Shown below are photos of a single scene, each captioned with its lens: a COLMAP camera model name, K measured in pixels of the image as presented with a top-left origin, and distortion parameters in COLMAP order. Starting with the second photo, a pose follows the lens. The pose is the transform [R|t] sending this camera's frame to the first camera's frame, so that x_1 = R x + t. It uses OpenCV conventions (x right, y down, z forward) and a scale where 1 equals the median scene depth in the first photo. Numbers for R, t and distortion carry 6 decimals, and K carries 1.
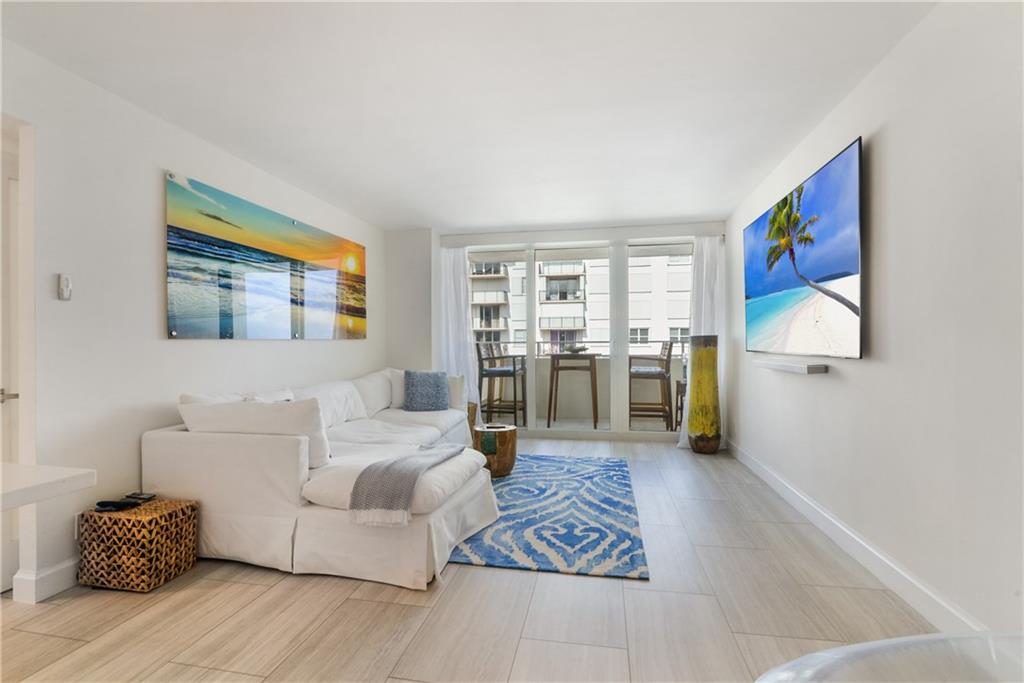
lens RADIAL K [[477.4, 0, 511.3], [0, 477.4, 347.0], [0, 0, 1]] dist [-0.013859, -0.000064]
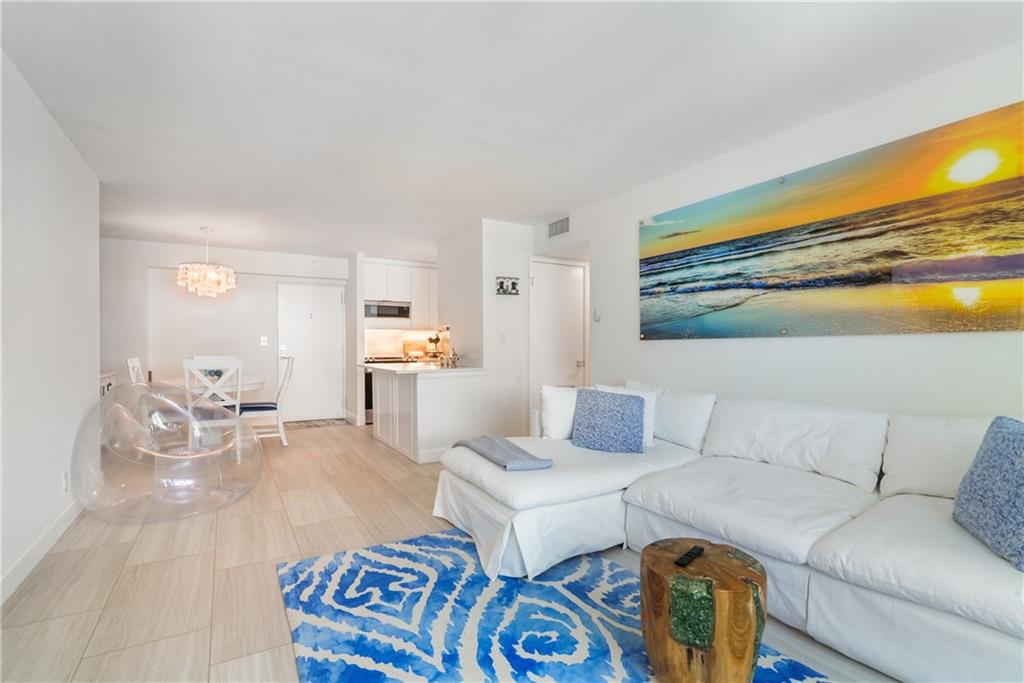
lens RADIAL K [[477.4, 0, 511.3], [0, 477.4, 347.0], [0, 0, 1]] dist [-0.013859, -0.000064]
pose [[-0.748097, 0.008868, -0.663530, 0.473144], [0.003124, 0.999947, 0.009842, -0.012162], [0.663582, 0.005290, -0.748085, 1.693527]]
